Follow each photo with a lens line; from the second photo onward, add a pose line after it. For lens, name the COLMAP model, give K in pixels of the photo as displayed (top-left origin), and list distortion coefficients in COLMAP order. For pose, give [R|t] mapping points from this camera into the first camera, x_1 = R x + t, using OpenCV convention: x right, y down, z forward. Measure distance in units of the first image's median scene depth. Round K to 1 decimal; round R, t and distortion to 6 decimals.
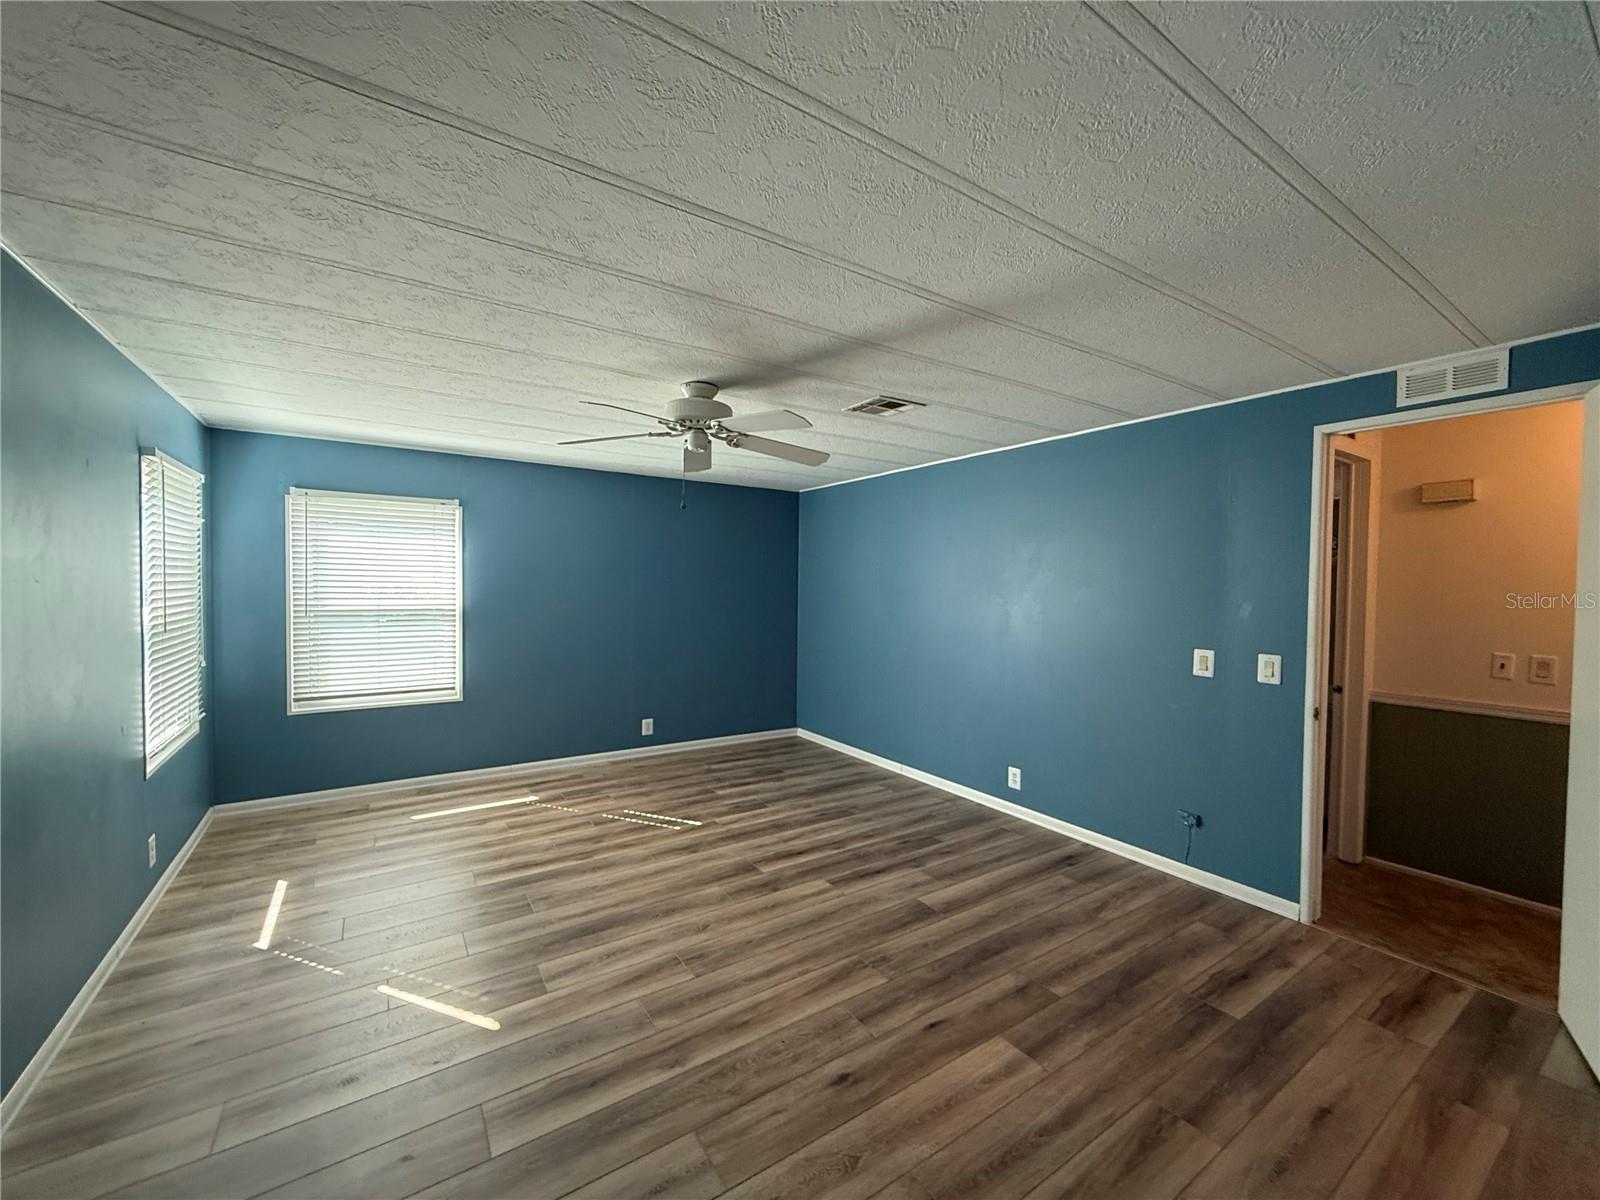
lens RADIAL K [[635.3, 0, 796.9], [0, 635.3, 600.1], [0, 0, 1]] dist [0.000659, 0.000334]
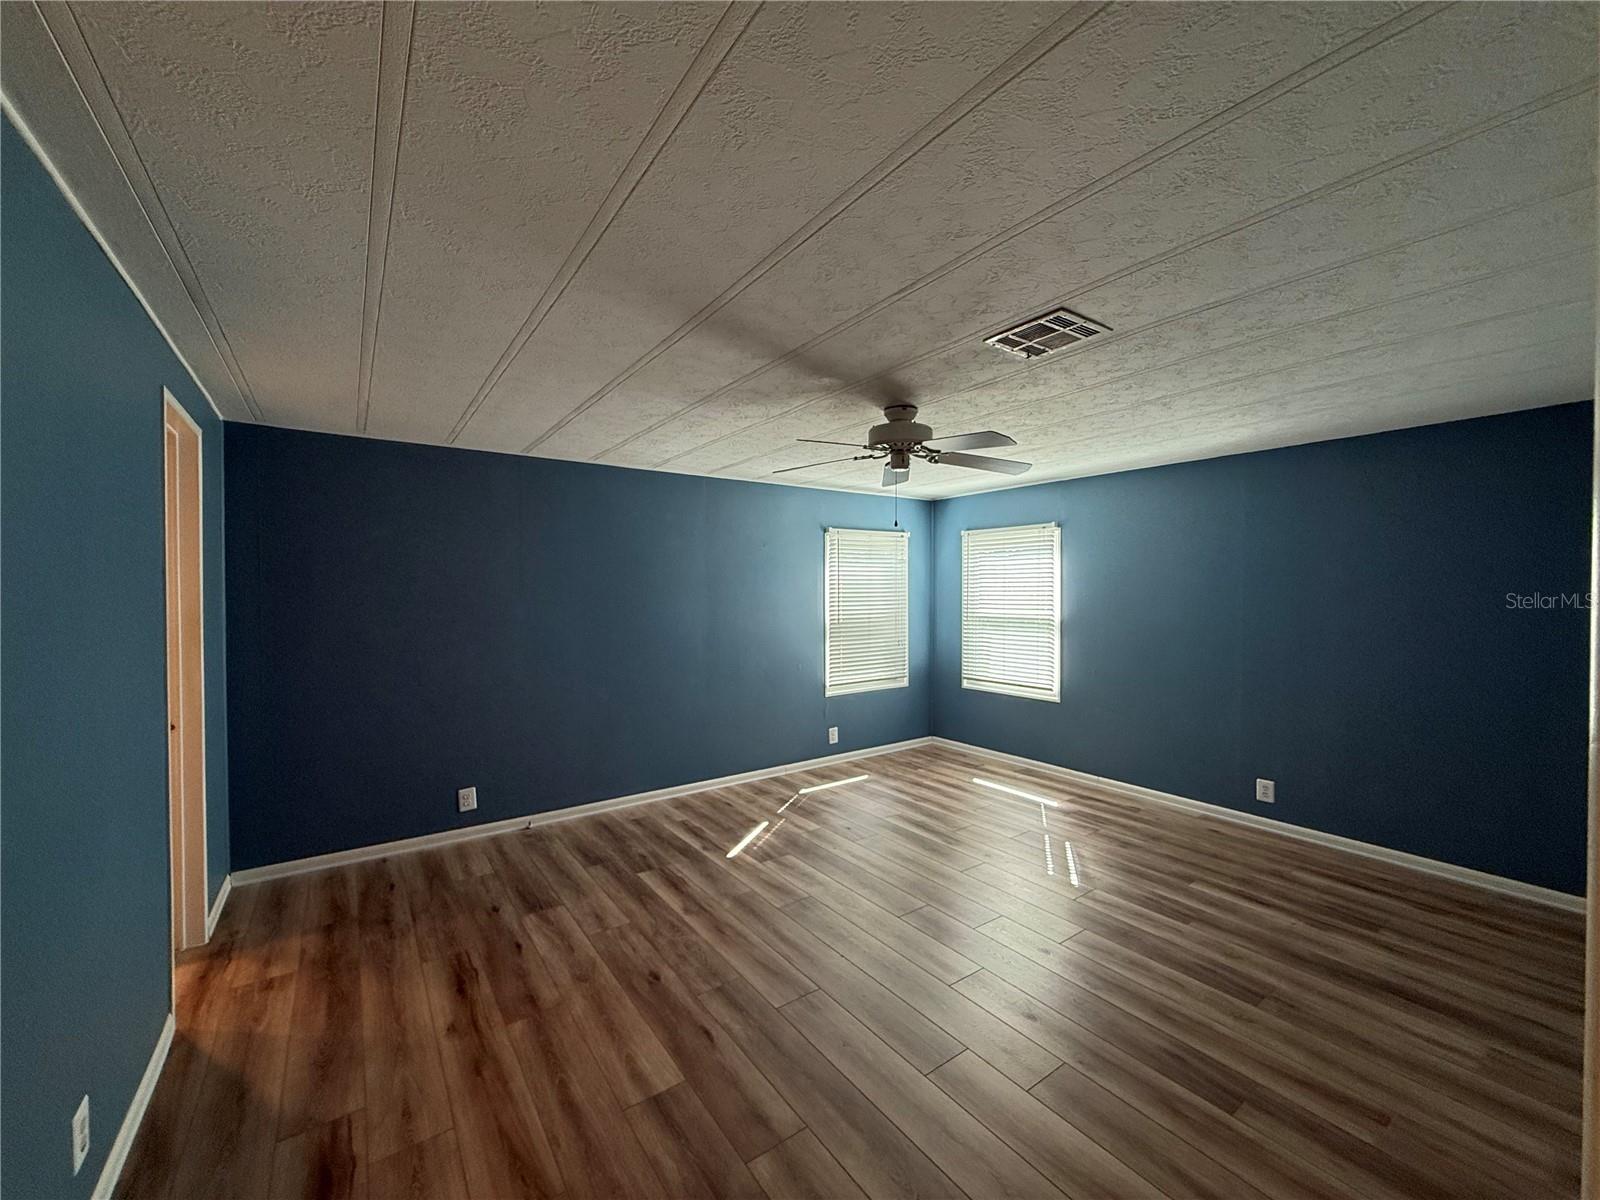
lens RADIAL K [[635.3, 0, 796.9], [0, 635.3, 600.1], [0, 0, 1]] dist [0.000659, 0.000334]
pose [[0.035061, 0.002005, -0.999383, 0.633954], [-0.023931, 0.999713, 0.001166, -0.011785], [0.999099, 0.023875, 0.035099, 0.563342]]
